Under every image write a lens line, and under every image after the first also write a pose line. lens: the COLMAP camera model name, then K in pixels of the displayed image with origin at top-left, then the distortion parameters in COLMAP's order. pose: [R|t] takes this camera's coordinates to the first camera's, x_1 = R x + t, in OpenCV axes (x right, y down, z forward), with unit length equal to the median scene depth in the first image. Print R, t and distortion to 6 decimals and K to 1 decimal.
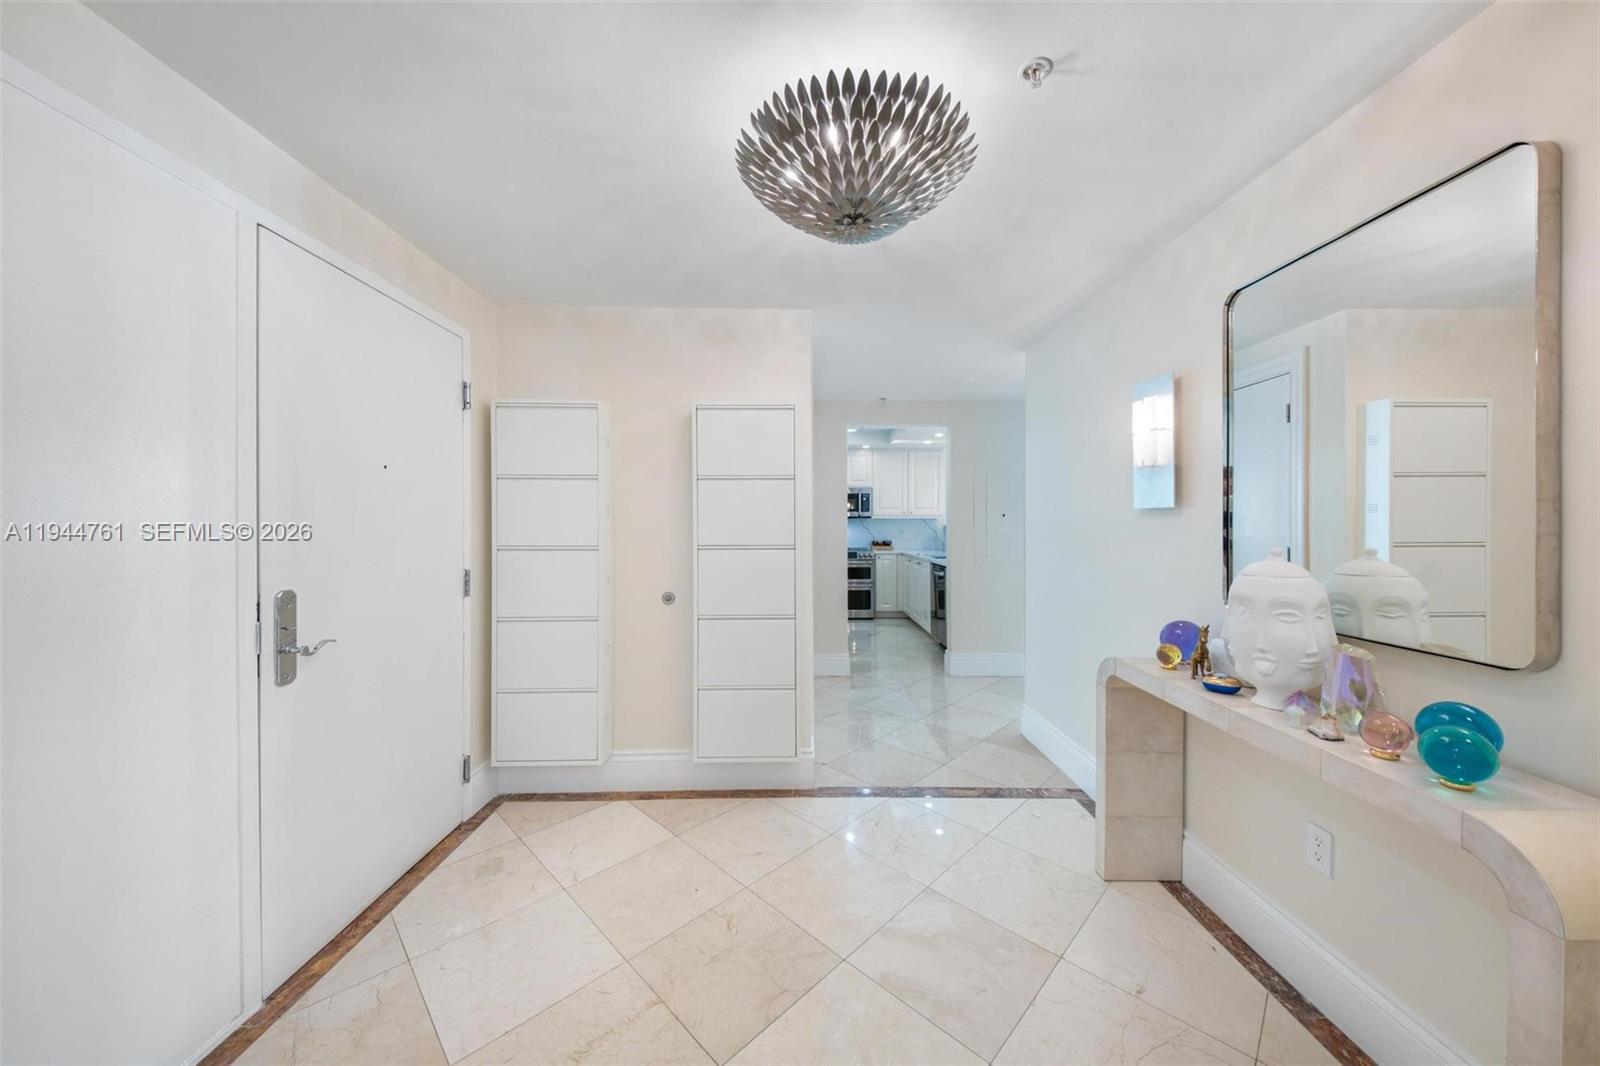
lens RADIAL K [[562.6, 0, 800.0], [0, 562.6, 533.0], [0, 0, 1]] dist [0.000266, 0.000014]
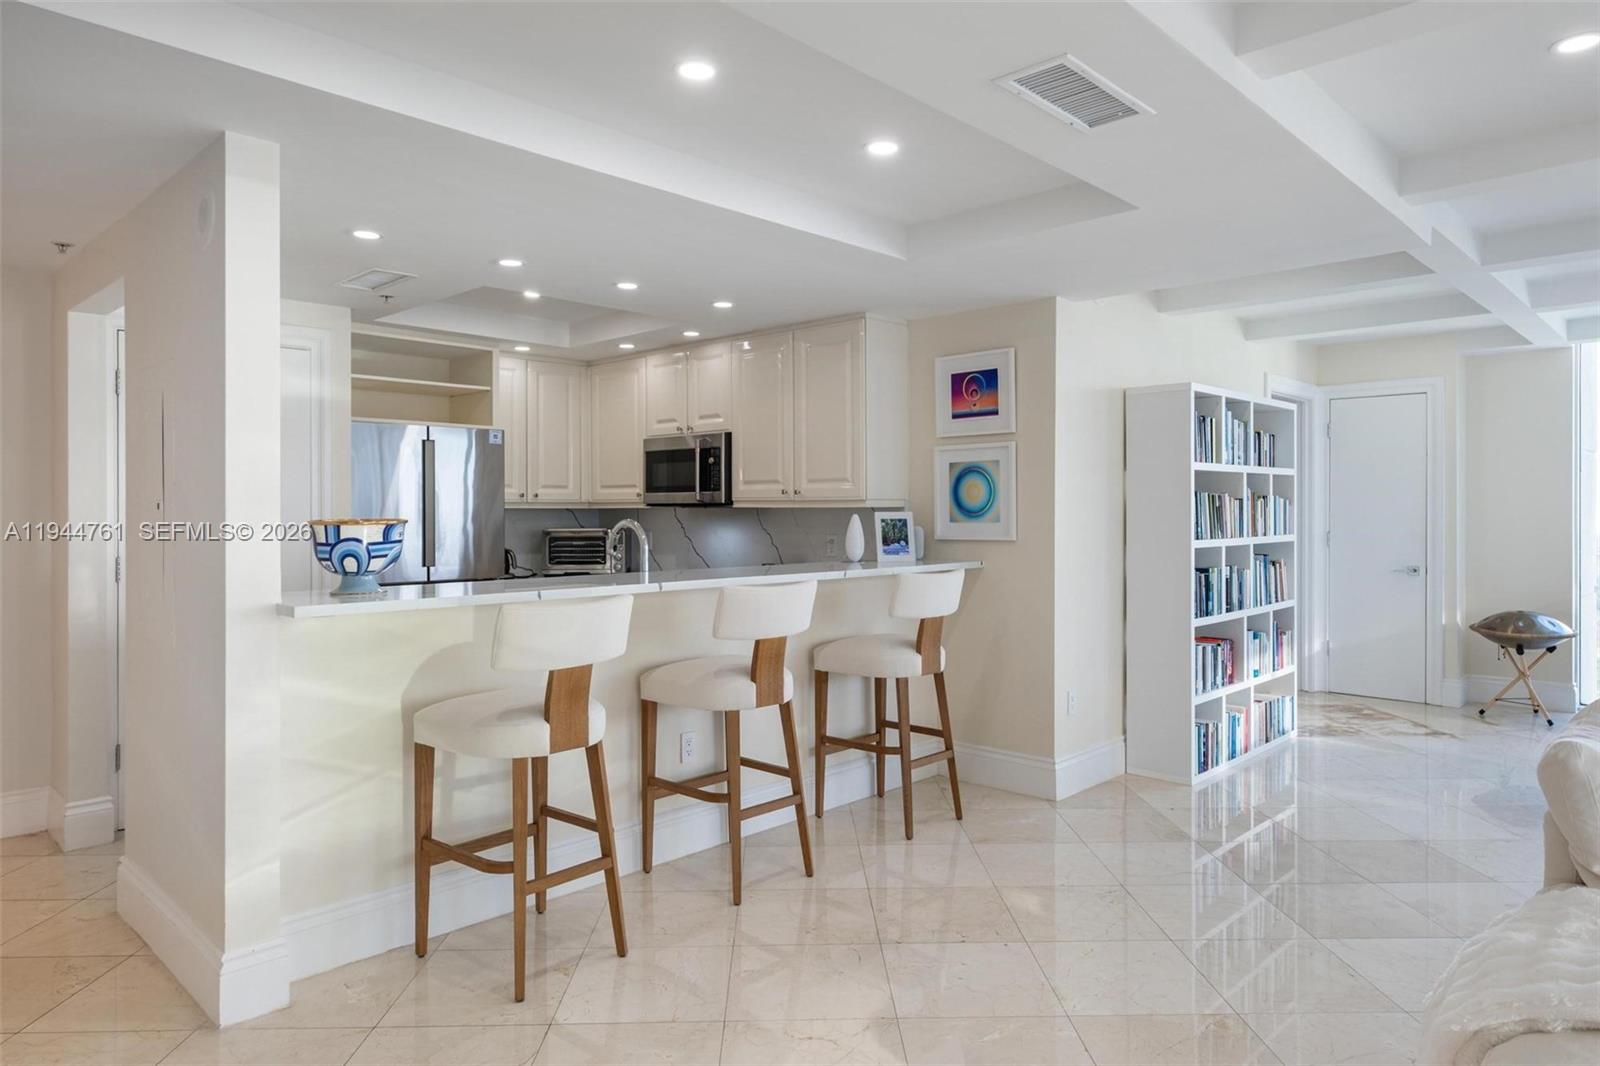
lens RADIAL K [[1016.3, 0, 800.0], [0, 1016.3, 533.0], [0, 0, 1]] dist [-0.001258, 0.000787]
pose [[0.701784, 0.007537, -0.712350, 0.699282], [0.000627, 0.999937, 0.011198, -0.015392], [0.712390, -0.008305, 0.701735, 0.523629]]
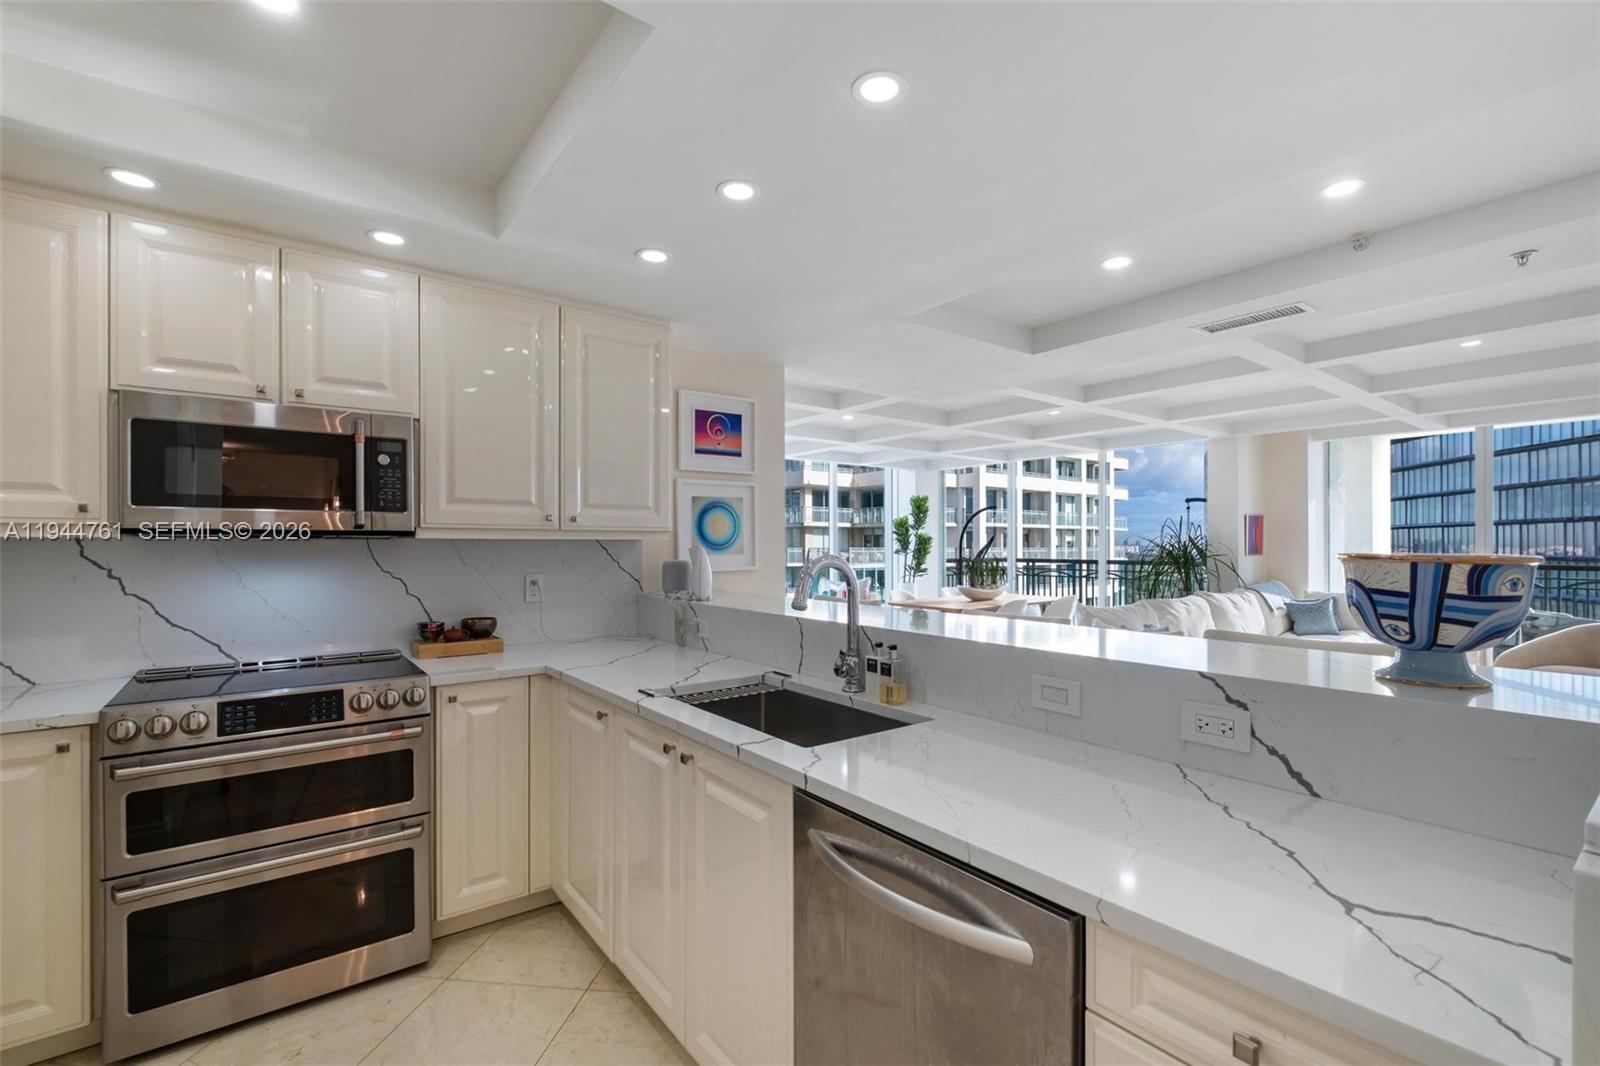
lens RADIAL K [[694.0, 0, 800.0], [0, 694.0, 533.0], [0, 0, 1]] dist [0.000270, 0.000131]
pose [[0.799374, 0.002094, 0.600830, 0.078207], [0.005801, 0.999920, -0.011204, -0.023793], [-0.600806, 0.012442, 0.799298, 0.650308]]
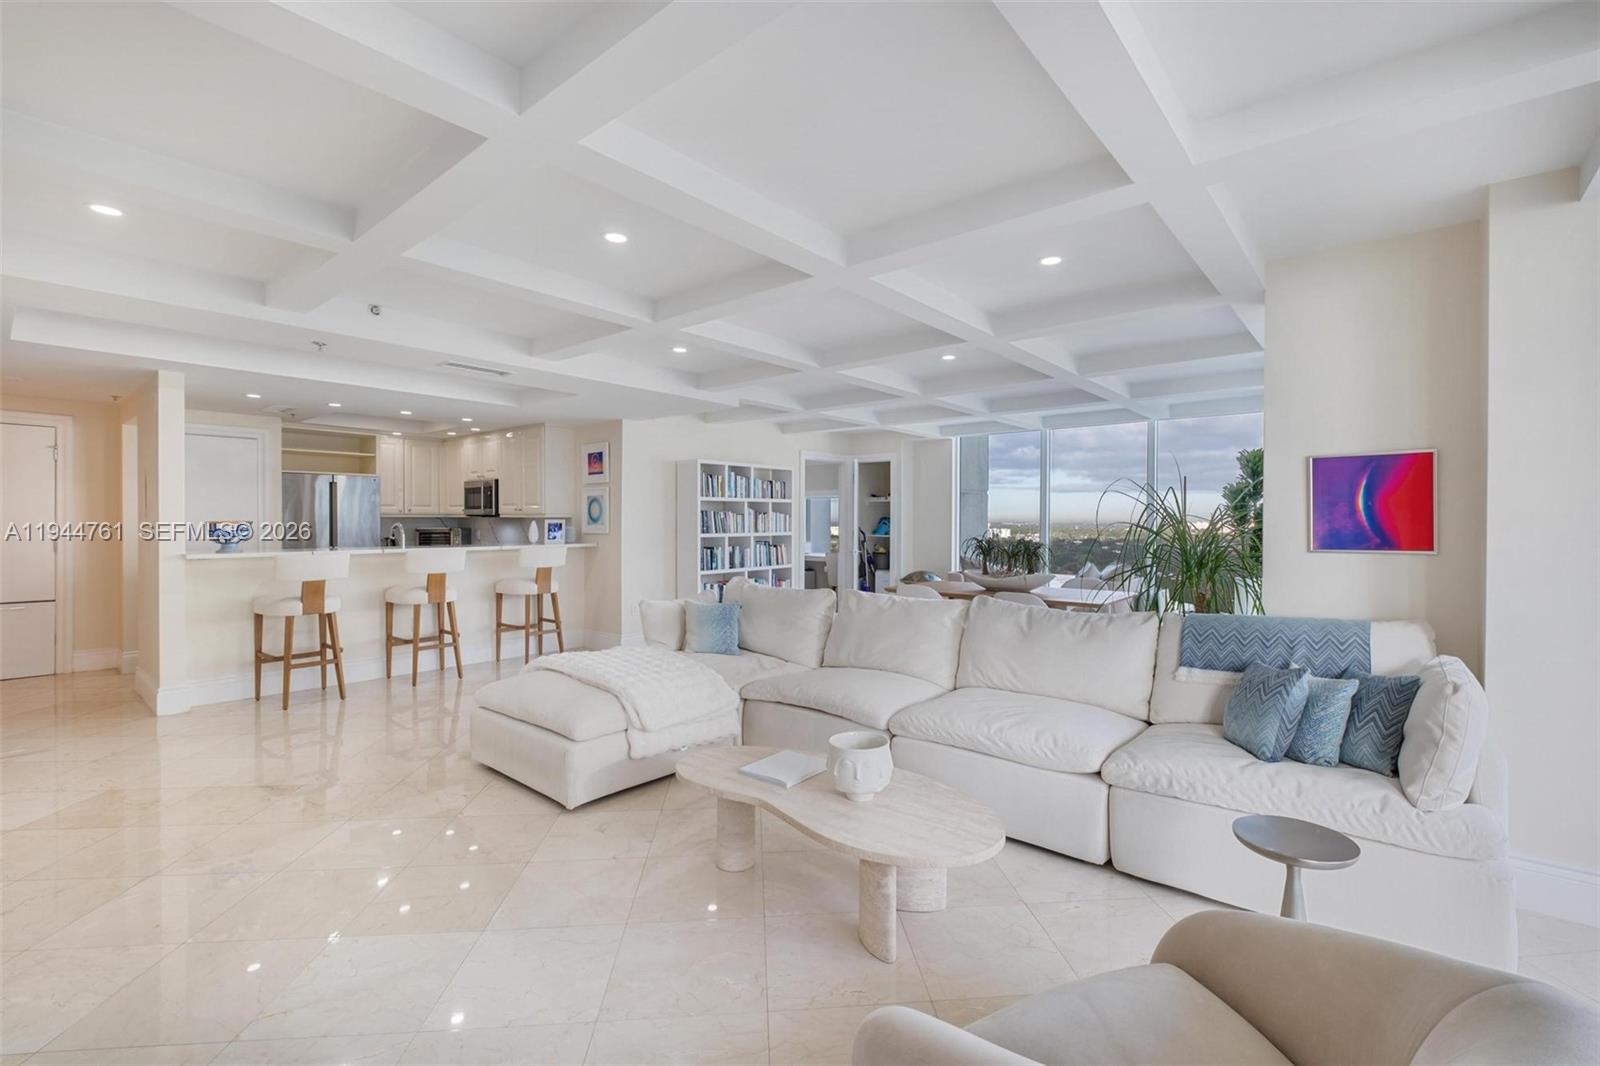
lens RADIAL K [[698.2, 0, 800.0], [0, 698.2, 533.0], [0, 0, 1]] dist [-0.000058, -0.000096]
pose [[0.748606, 0.007586, -0.662972, 1.136018], [-0.003207, 0.999964, 0.007821, -0.012084], [0.663007, -0.003728, 0.748603, 0.542084]]
